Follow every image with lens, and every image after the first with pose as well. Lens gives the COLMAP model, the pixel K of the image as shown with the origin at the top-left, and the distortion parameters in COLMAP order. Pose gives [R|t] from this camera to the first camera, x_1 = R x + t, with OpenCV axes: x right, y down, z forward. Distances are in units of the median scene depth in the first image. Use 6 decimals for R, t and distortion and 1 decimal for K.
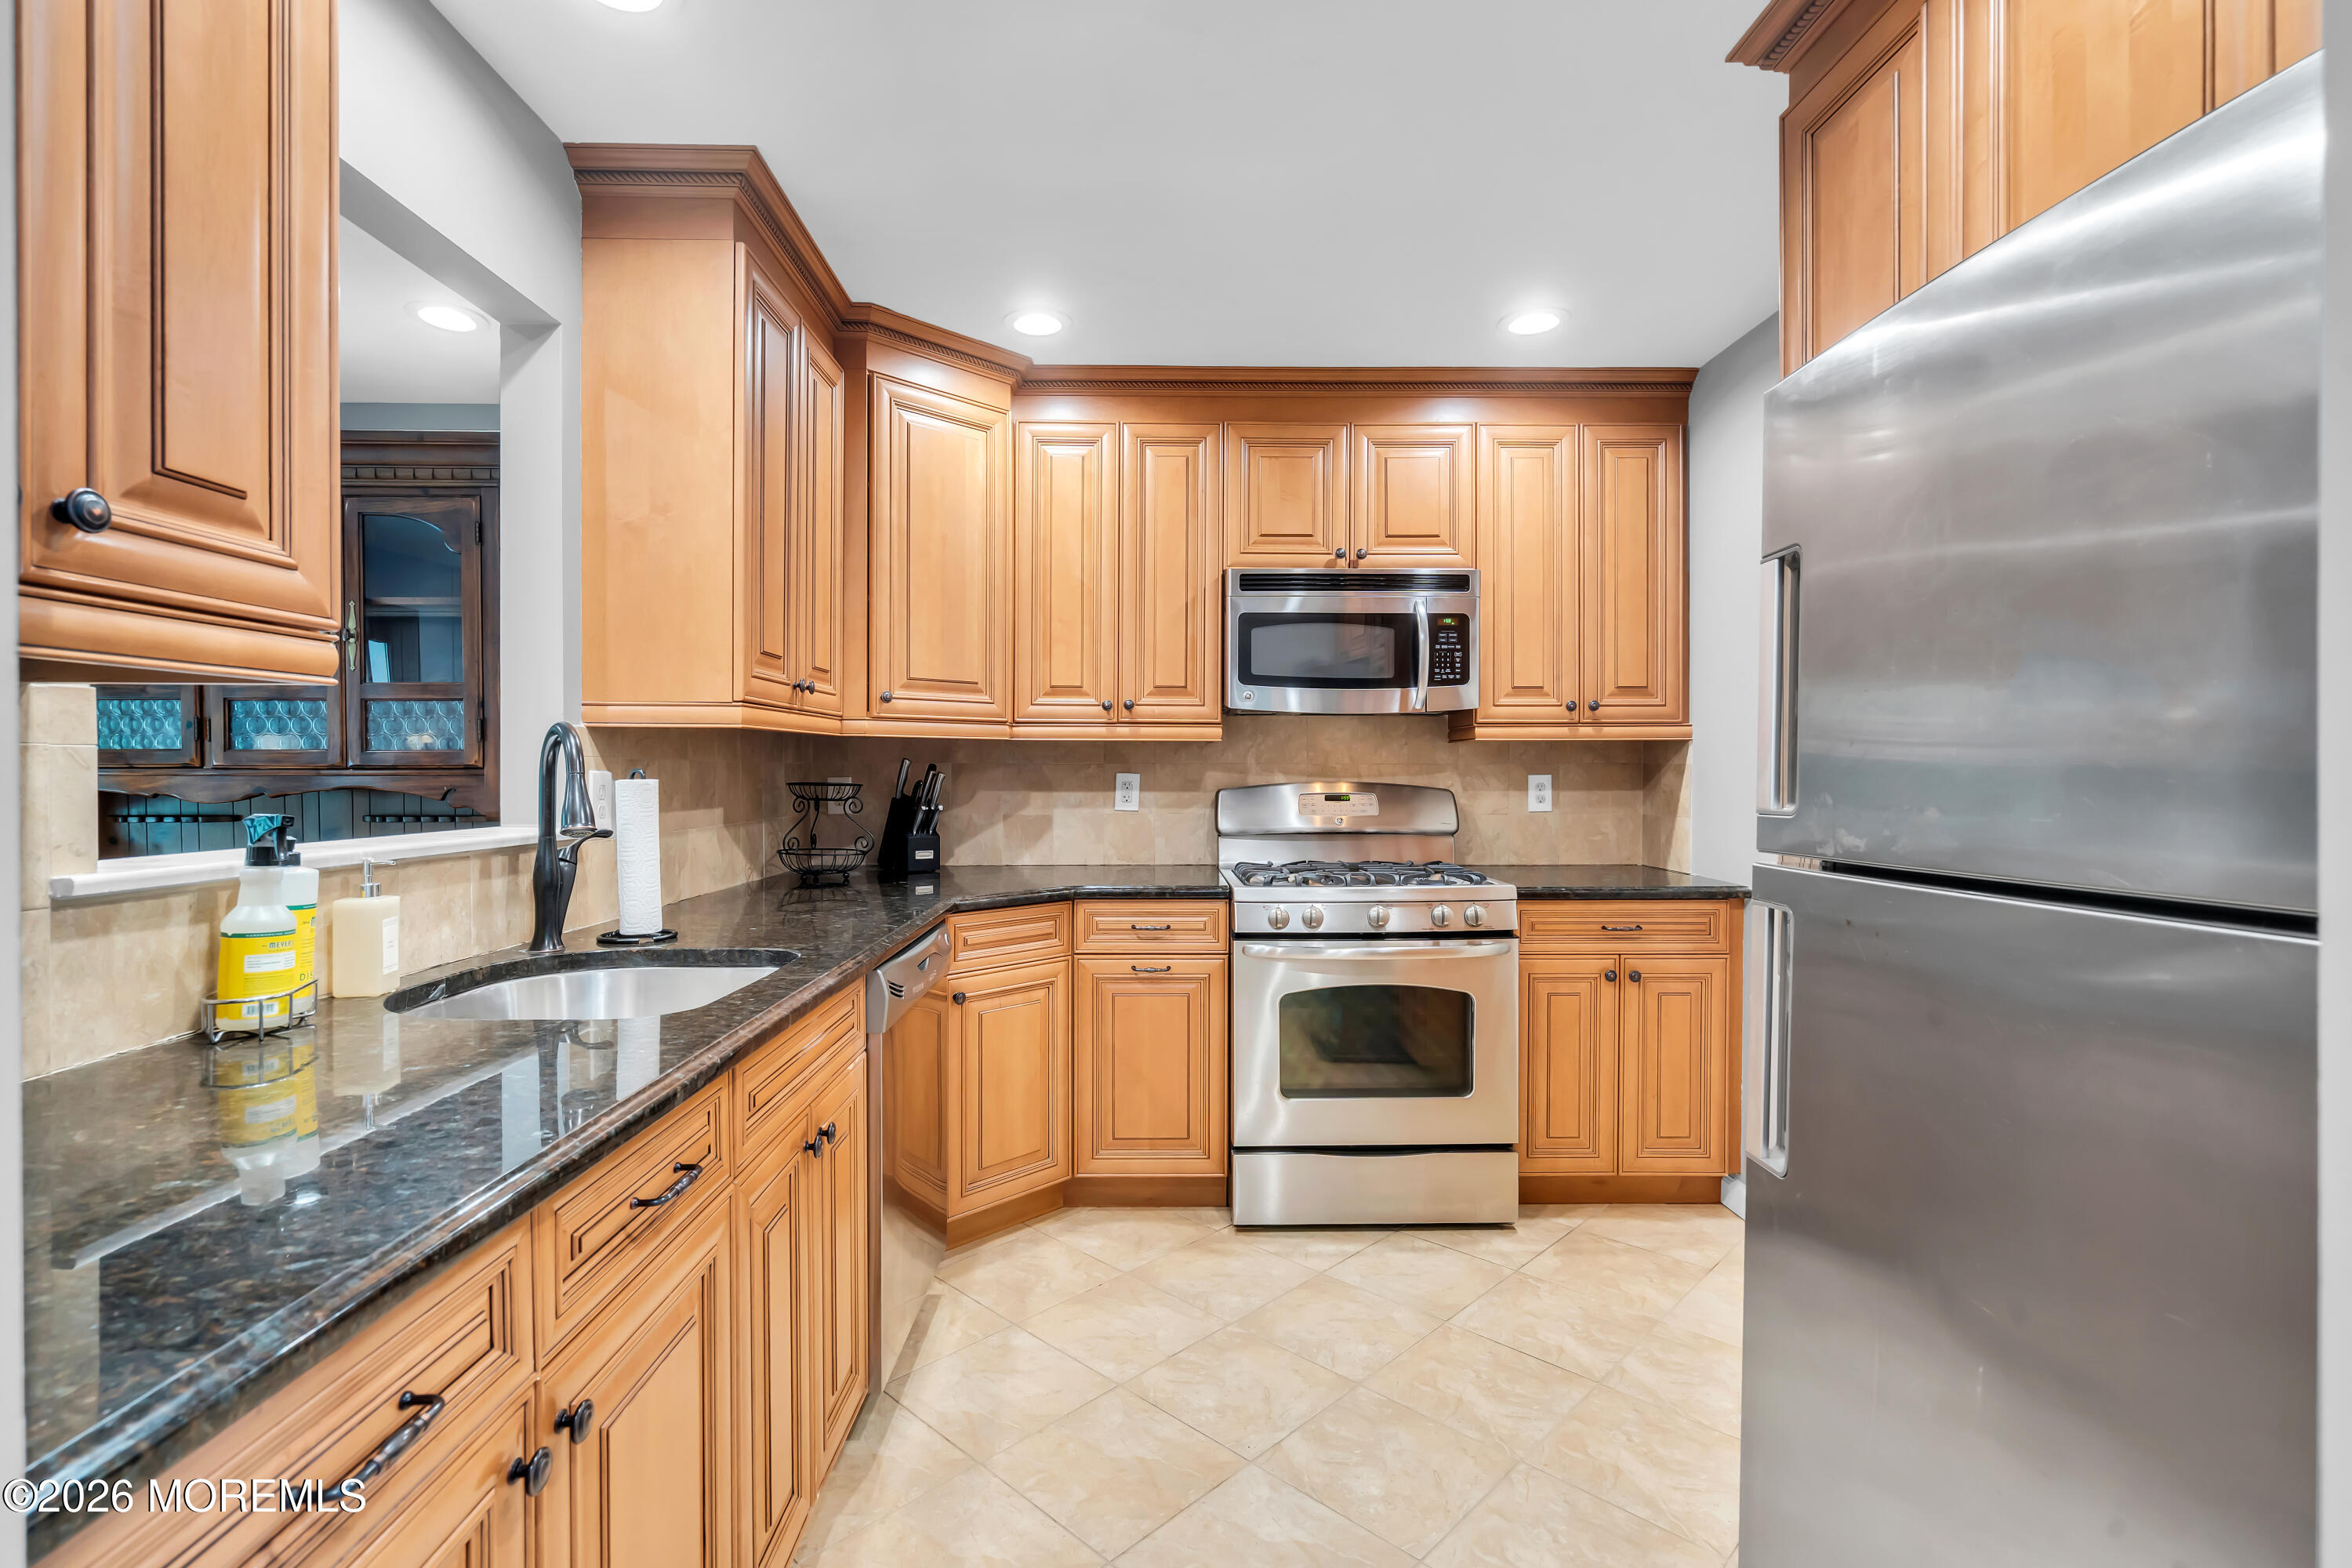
lens RADIAL K [[1064.7, 0, 1156.7], [0, 1064.7, 779.0], [0, 0, 1]] dist [-0.007009, 0.004181]
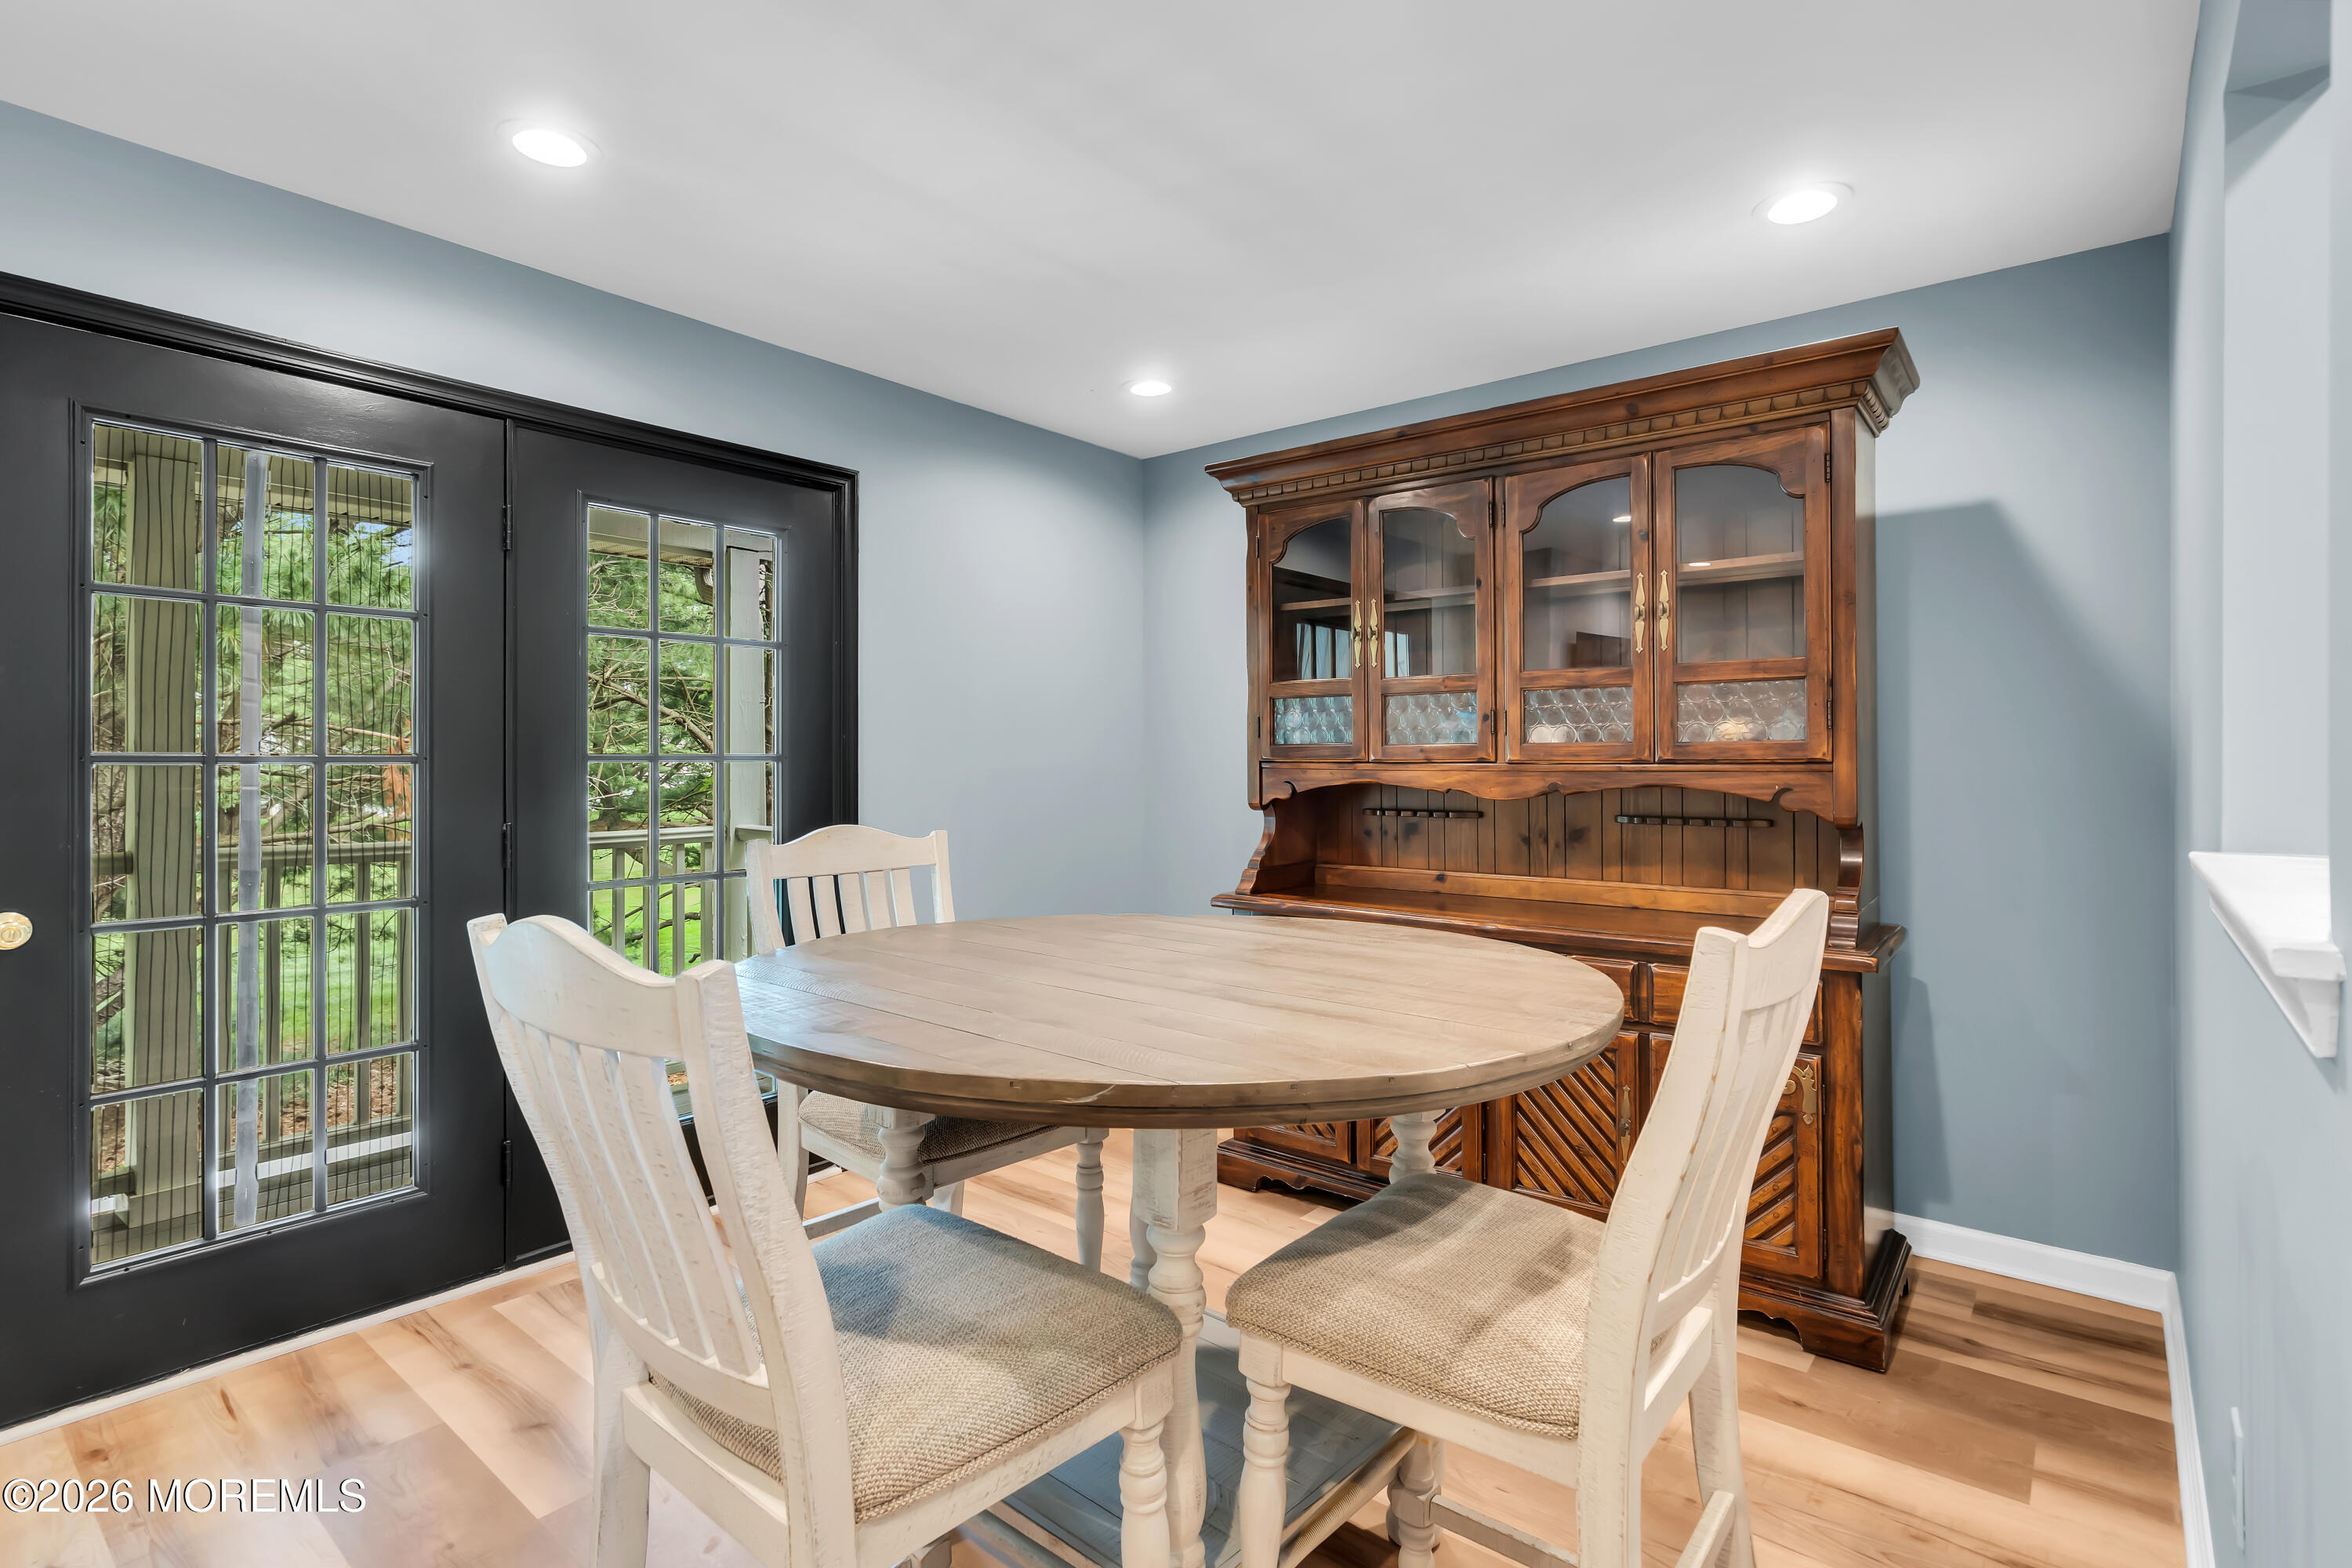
lens RADIAL K [[1150.5, 0, 1168.3], [0, 1150.5, 769.5], [0, 0, 1]] dist [-0.001946, -0.000139]
pose [[0.770153, 0.003384, -0.637850, -0.457238], [-0.003682, 0.999993, 0.000860, -0.003878], [0.637848, 0.001686, 0.770160, 0.017912]]
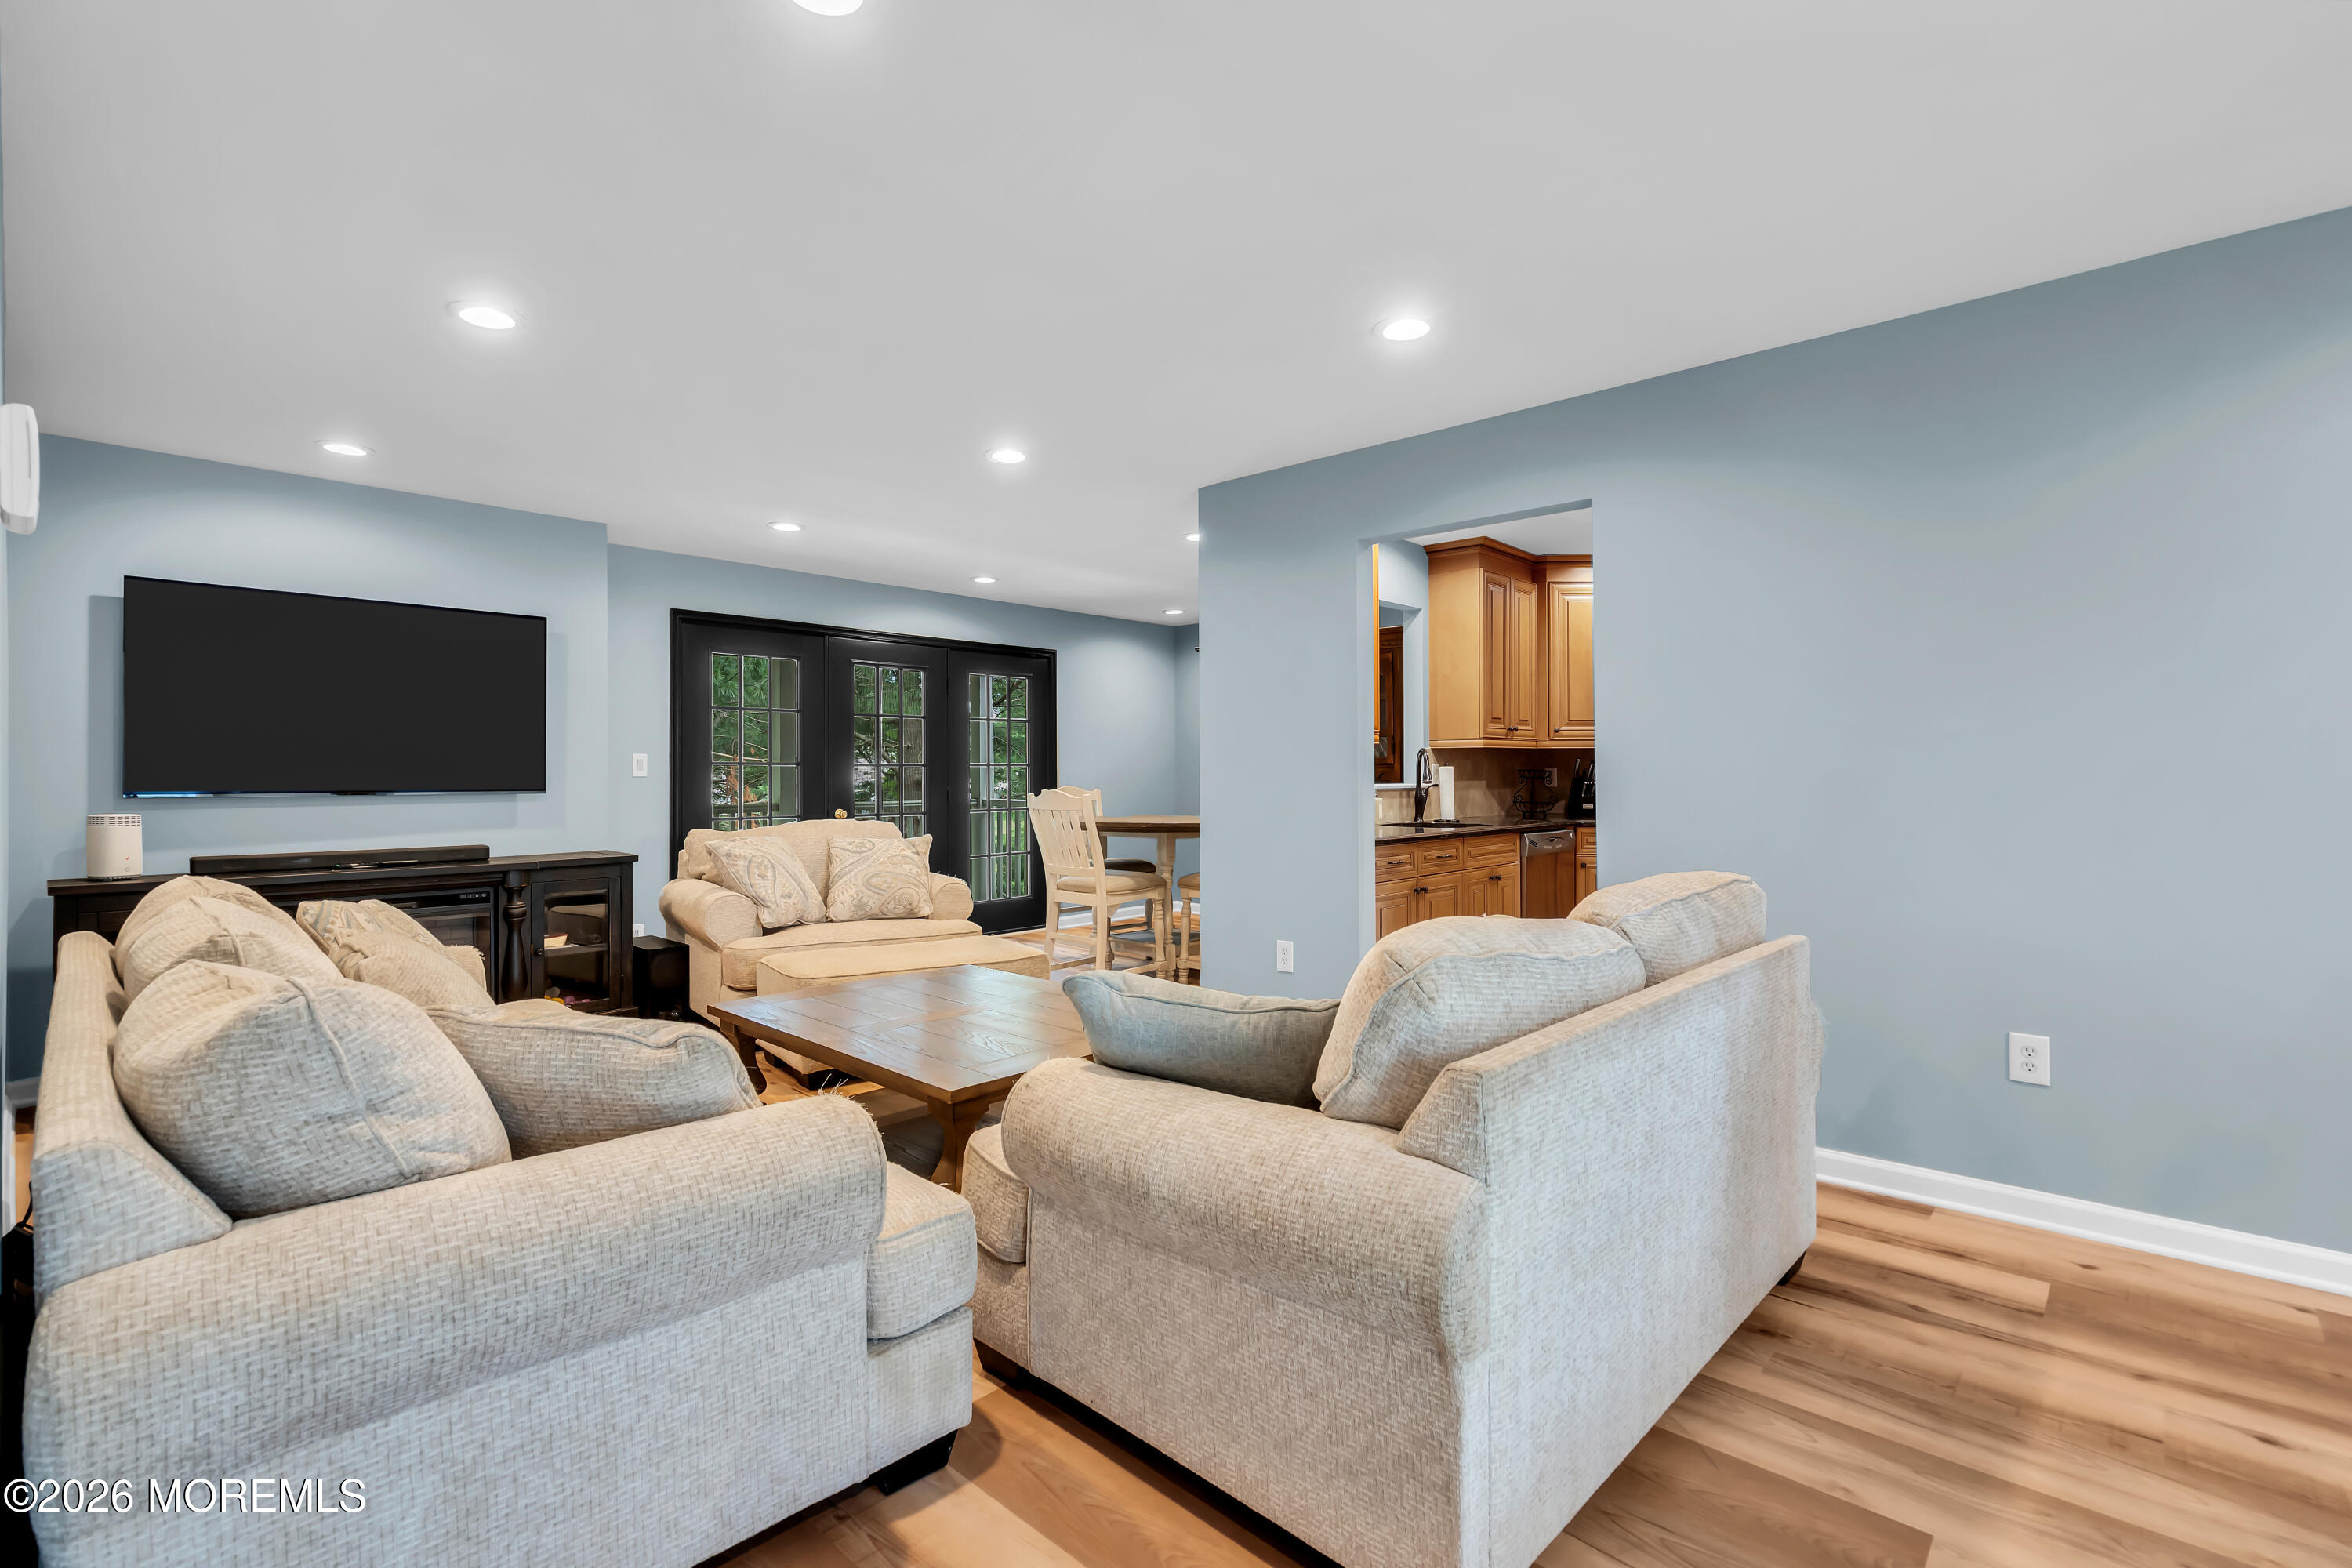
lens RADIAL K [[1064.7, 0, 1166.5], [0, 1064.7, 776.3], [0, 0, 1]] dist [-0.007009, 0.004181]
pose [[0.735238, -0.000351, -0.677809, 0.613630], [-0.001273, 0.999997, -0.001899, 0.022206], [0.677808, 0.002259, 0.735235, -1.104079]]
